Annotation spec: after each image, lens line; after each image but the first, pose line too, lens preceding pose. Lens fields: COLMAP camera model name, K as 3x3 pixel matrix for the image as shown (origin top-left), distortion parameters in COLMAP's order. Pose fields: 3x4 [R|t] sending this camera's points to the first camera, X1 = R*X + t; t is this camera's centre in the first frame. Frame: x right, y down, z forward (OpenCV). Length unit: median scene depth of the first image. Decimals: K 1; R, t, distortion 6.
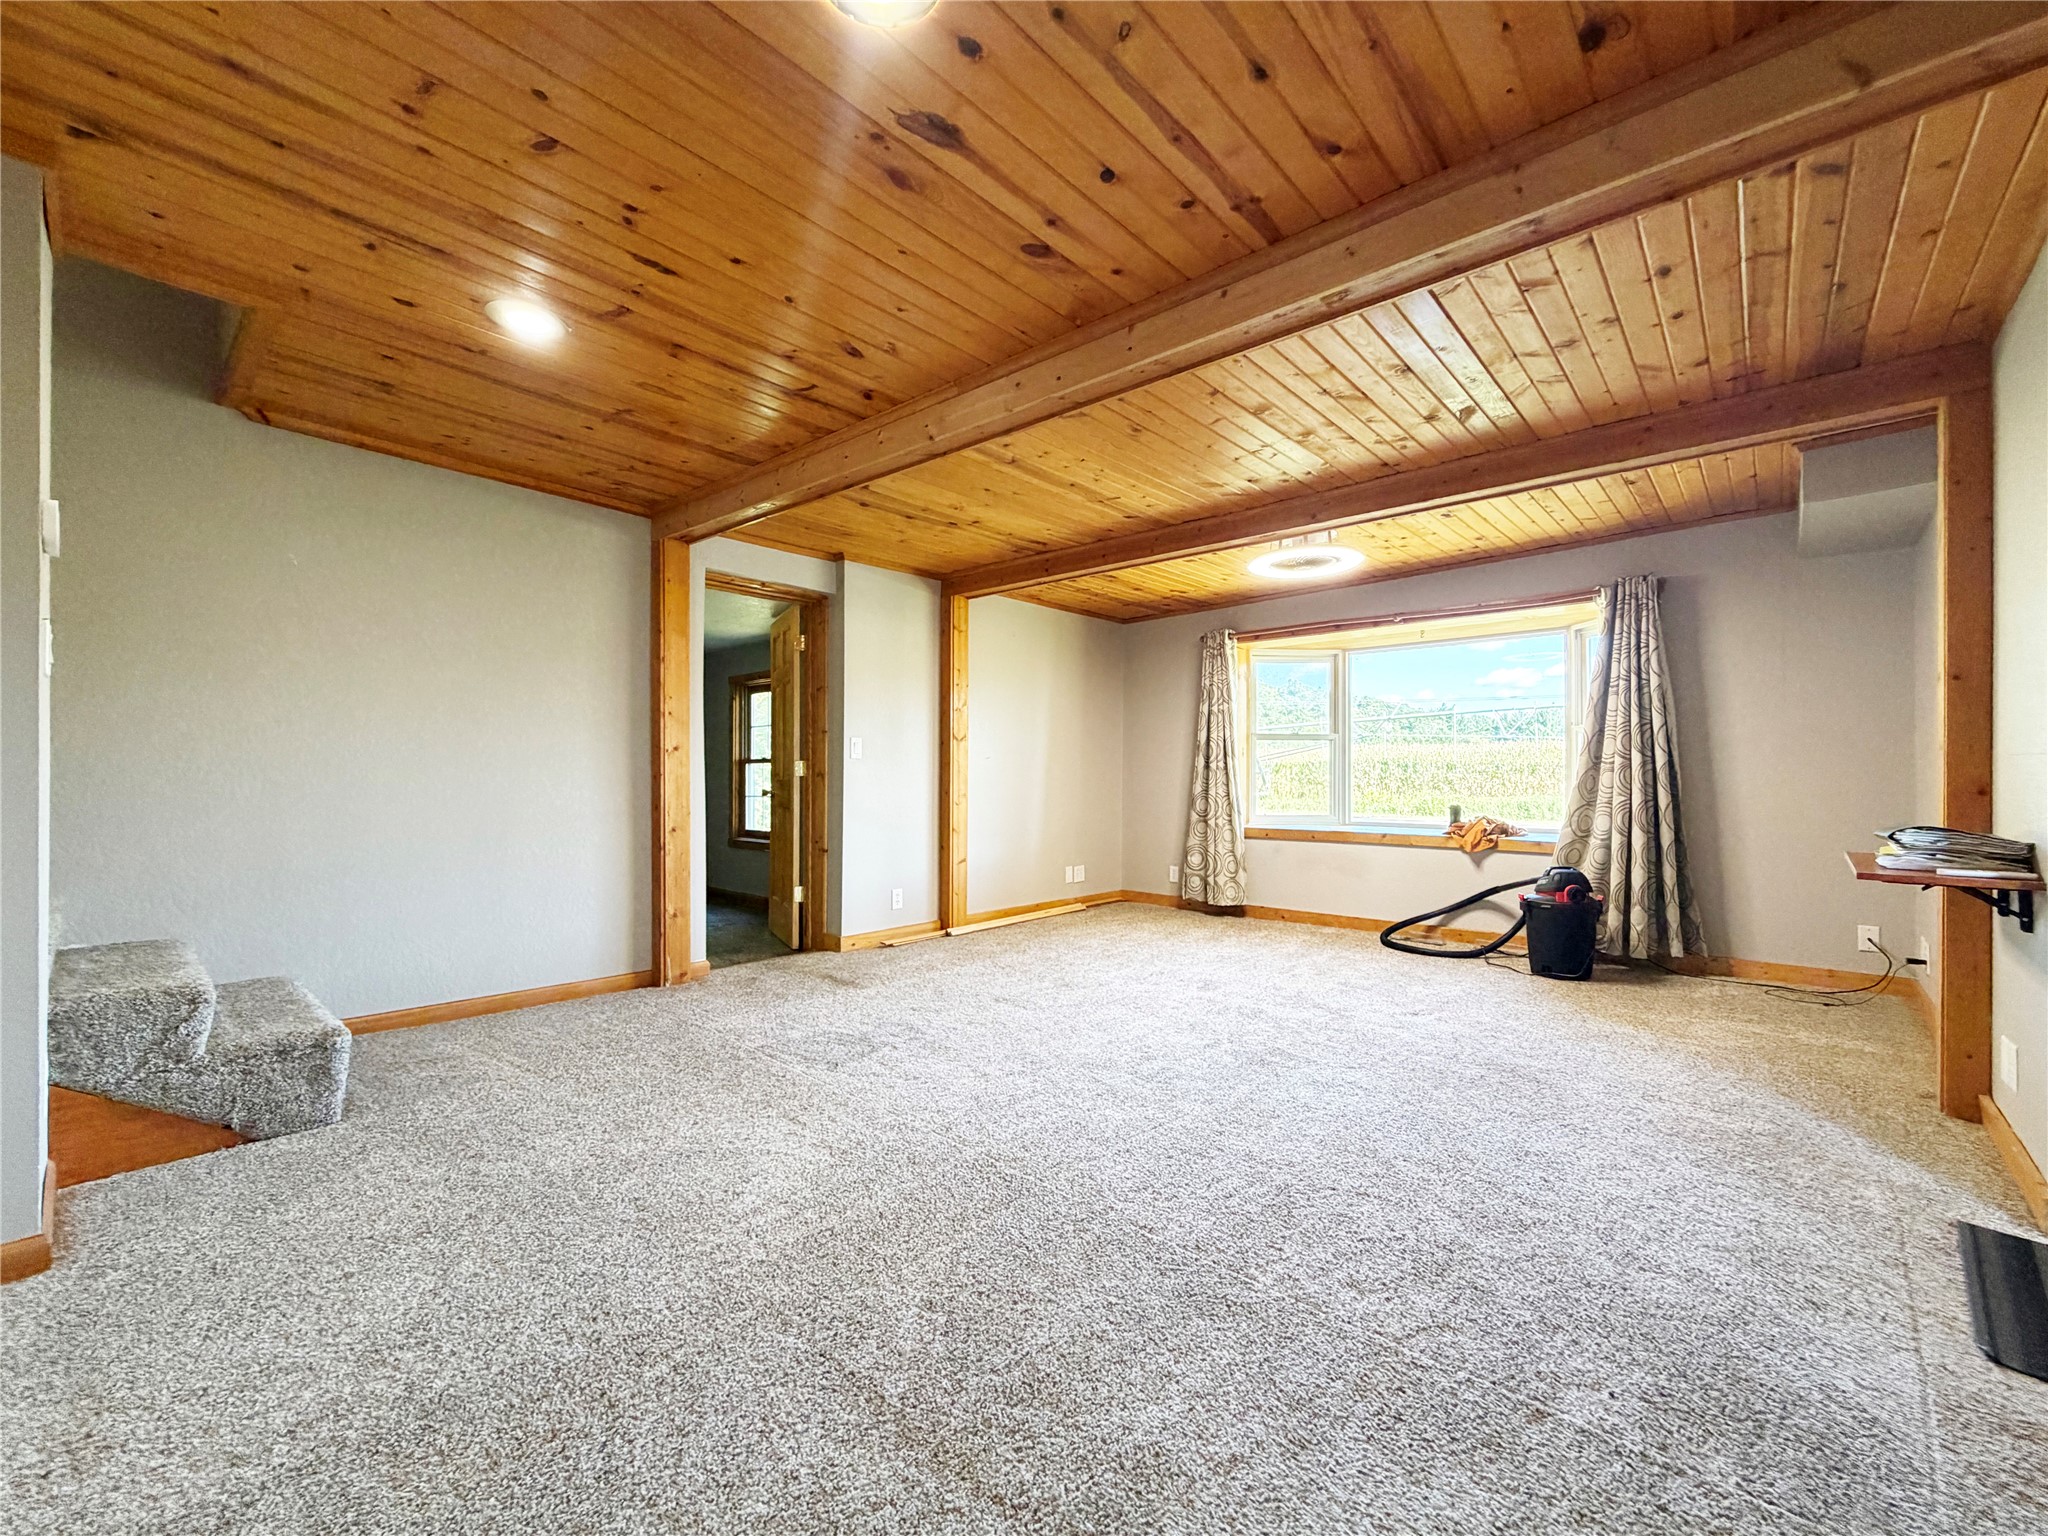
lens RADIAL K [[843.6, 0, 1020.7], [0, 843.6, 772.9], [0, 0, 1]] dist [-0.000238, -0.000099]
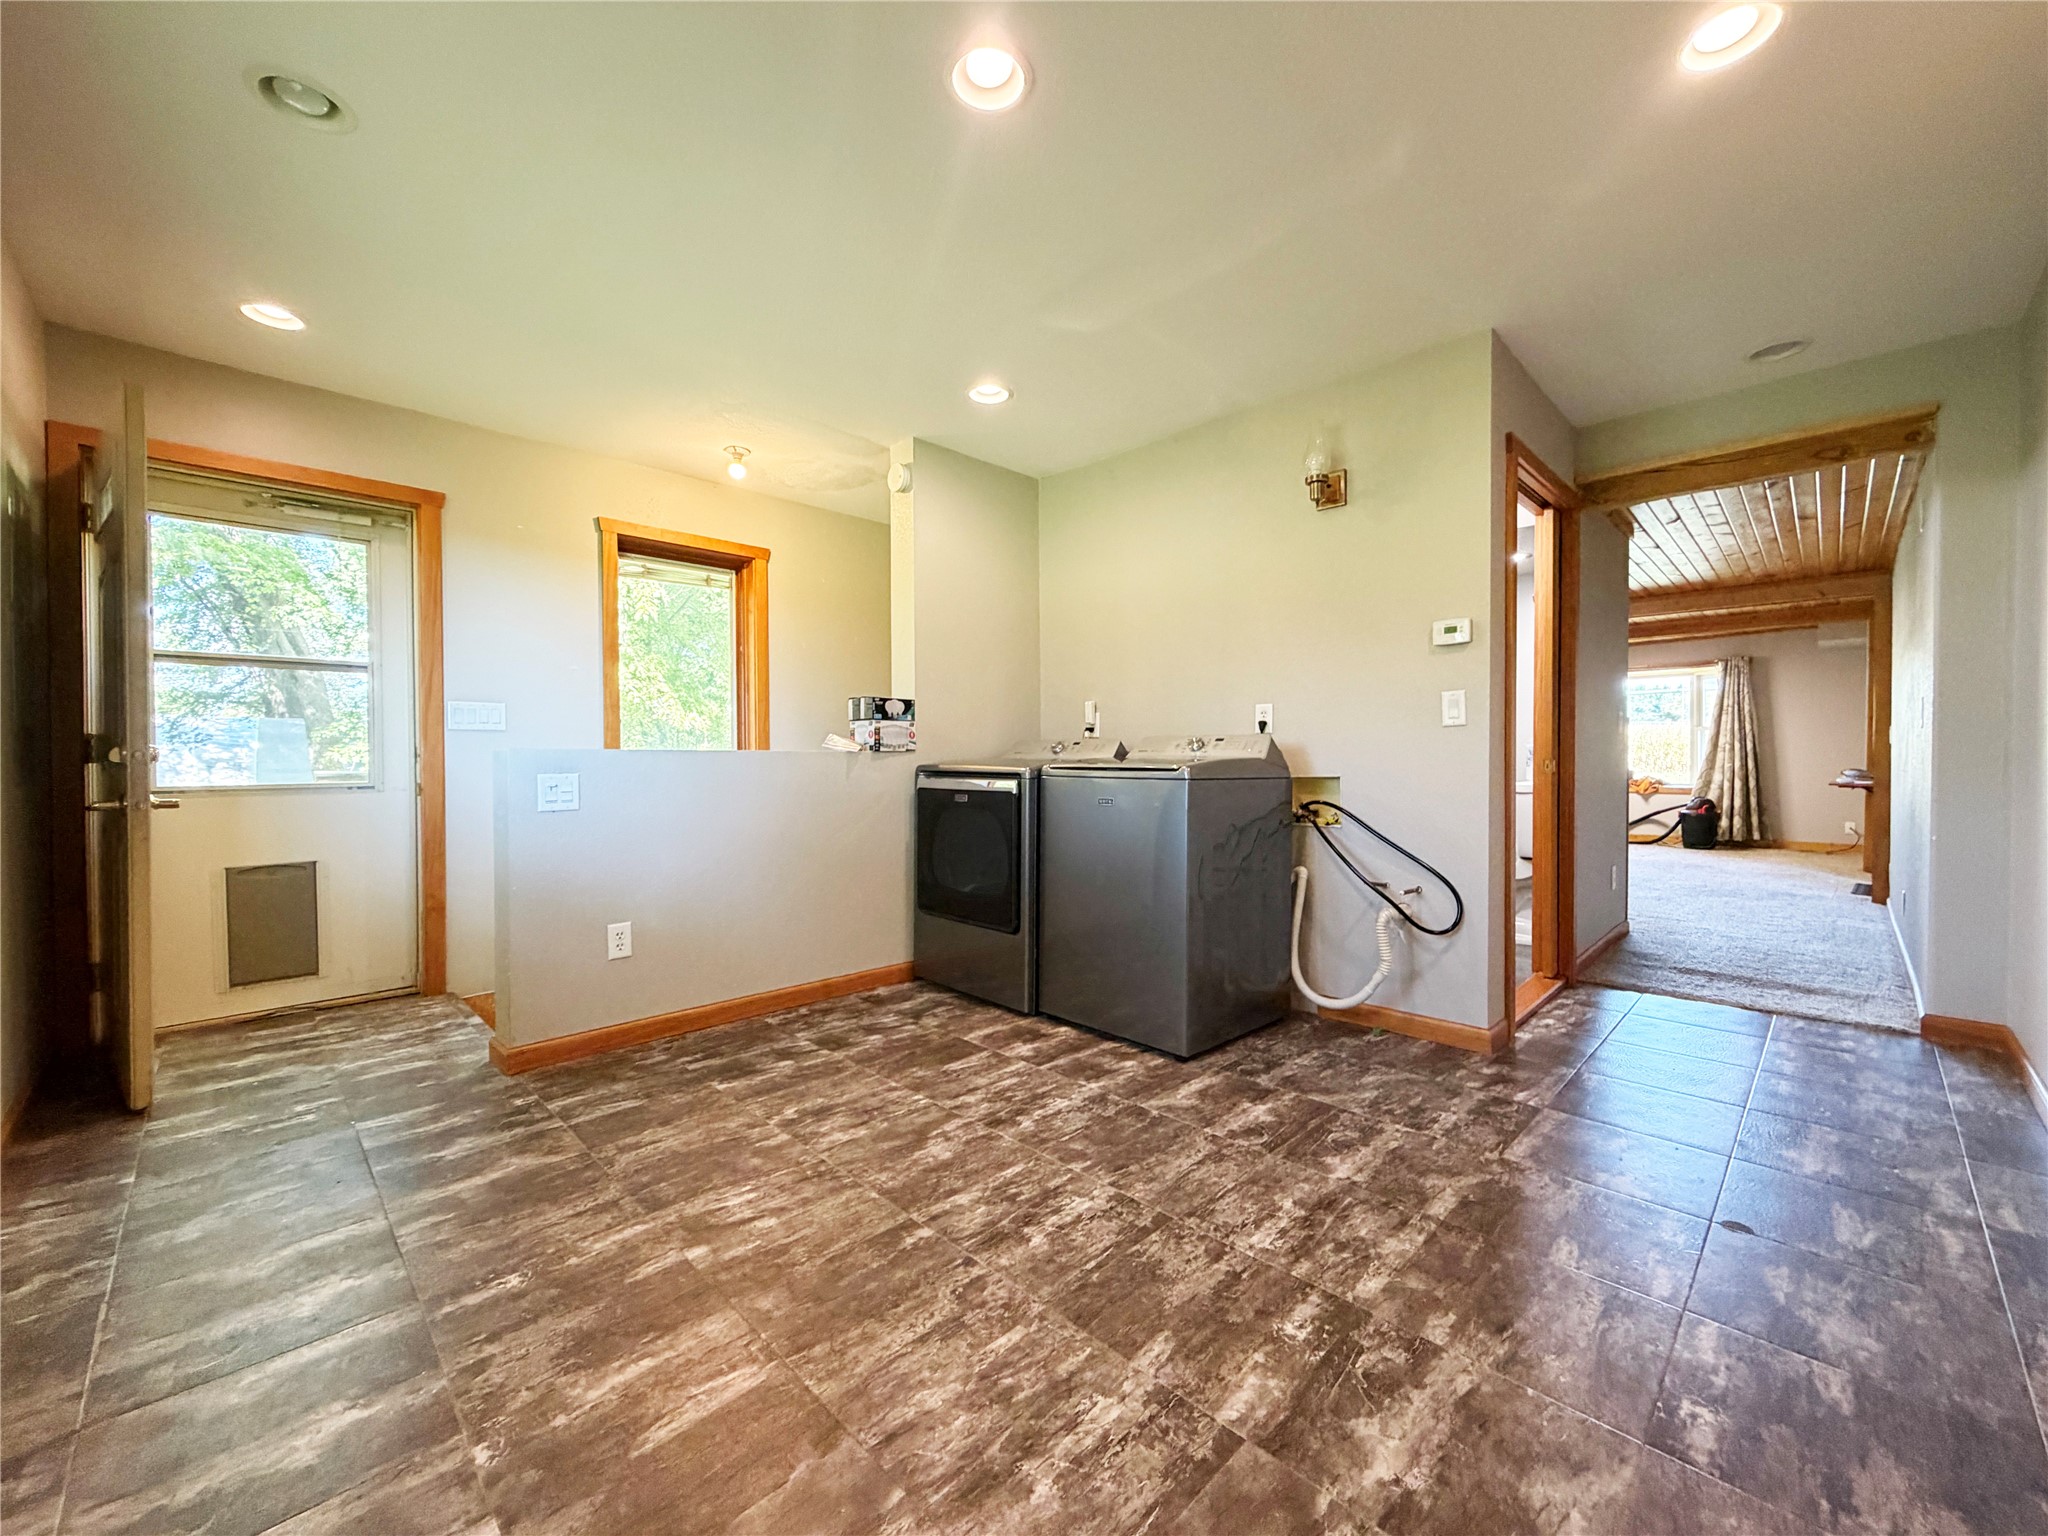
lens RADIAL K [[816.7, 0, 1020.9], [0, 816.7, 769.6], [0, 0, 1]] dist [0.000142, -0.000059]
pose [[0.998425, 0.002995, -0.056018, -0.905872], [-0.002288, 0.999917, 0.012681, 0.020759], [0.056051, -0.012533, 0.998349, -1.092413]]
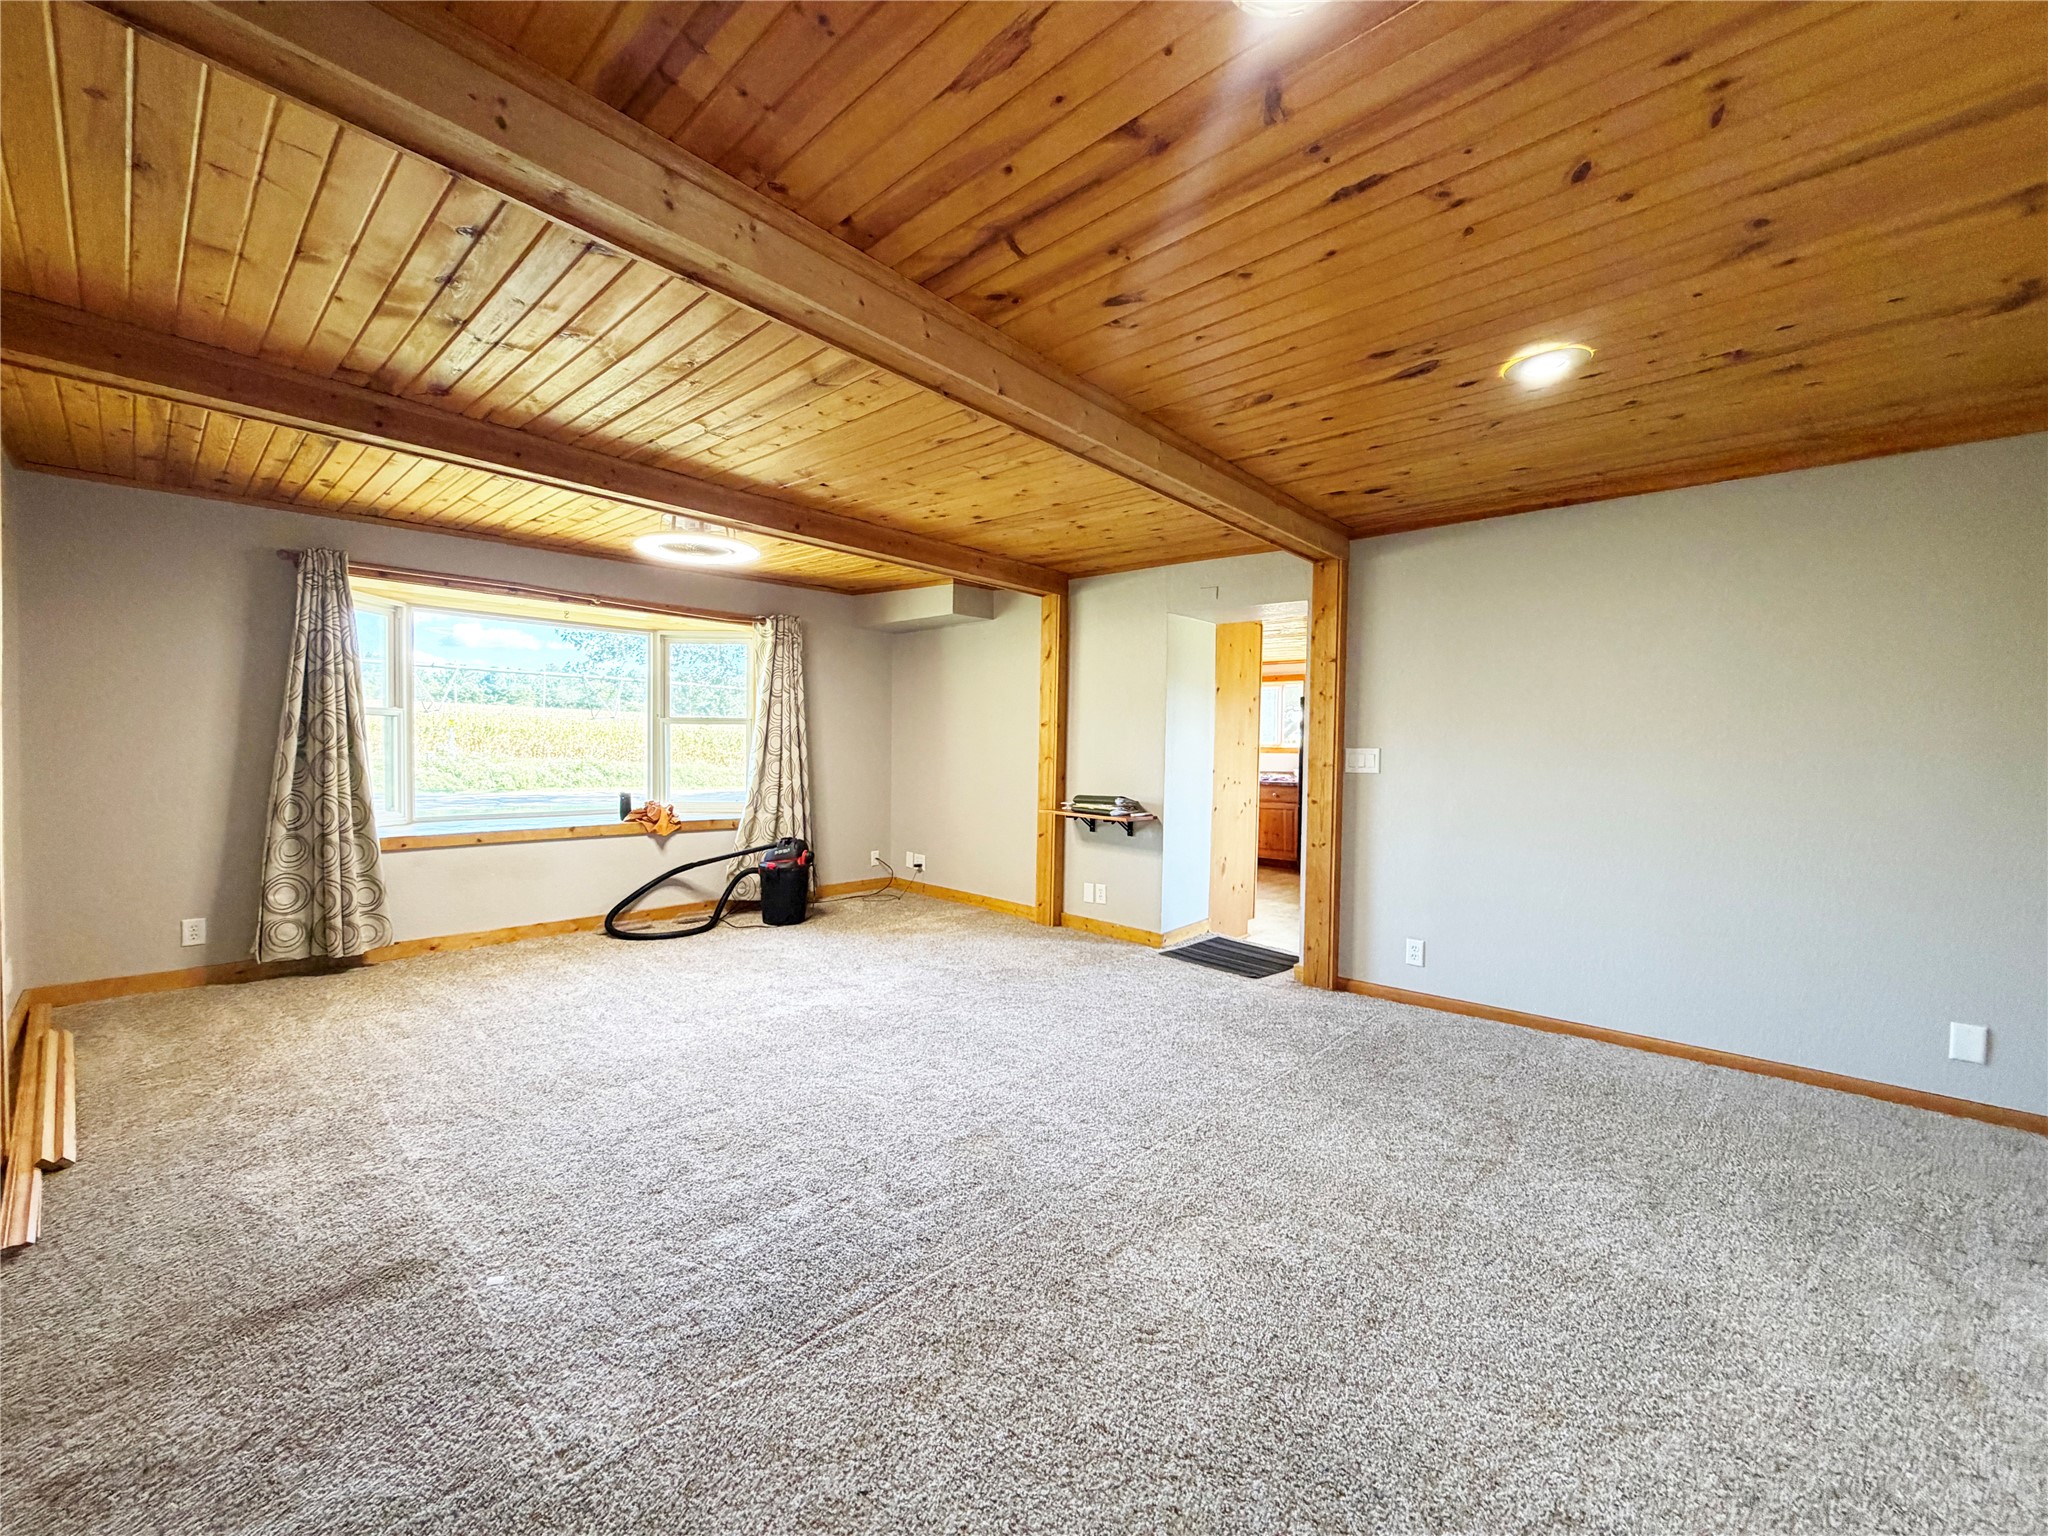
lens RADIAL K [[816.7, 0, 1020.9], [0, 816.7, 769.6], [0, 0, 1]] dist [0.000142, -0.000059]
pose [[0.016679, -0.028880, 0.999444, -0.575802], [-0.018746, 0.999398, 0.029191, -0.033991], [-0.999685, -0.019222, 0.016127, 0.610769]]
